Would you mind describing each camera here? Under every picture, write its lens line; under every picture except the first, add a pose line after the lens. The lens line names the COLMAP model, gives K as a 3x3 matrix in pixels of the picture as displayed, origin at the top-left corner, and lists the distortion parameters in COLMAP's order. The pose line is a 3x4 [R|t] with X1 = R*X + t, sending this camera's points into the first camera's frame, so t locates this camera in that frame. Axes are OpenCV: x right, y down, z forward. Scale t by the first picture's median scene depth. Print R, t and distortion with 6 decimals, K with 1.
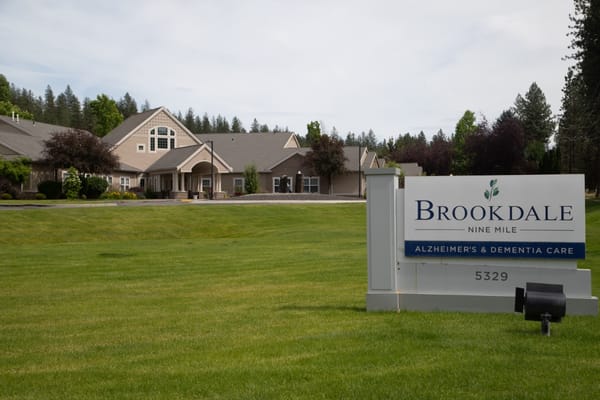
lens RADIAL K [[816.3, 0, 301.8], [0, 816.3, 201.0], [0, 0, 1]] dist [0.123565, 0.000000]
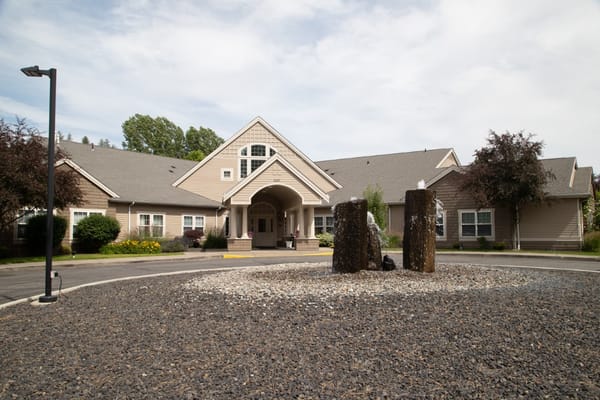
lens RADIAL K [[479.2, 0, 302.2], [0, 479.2, 201.1], [0, 0, 1]] dist [-0.061672, 0.023345]
pose [[0.939192, -0.024444, -0.342523, 0.008756], [0.003963, 0.998168, -0.060367, -0.014706], [0.343371, 0.055339, 0.937568, 0.598363]]
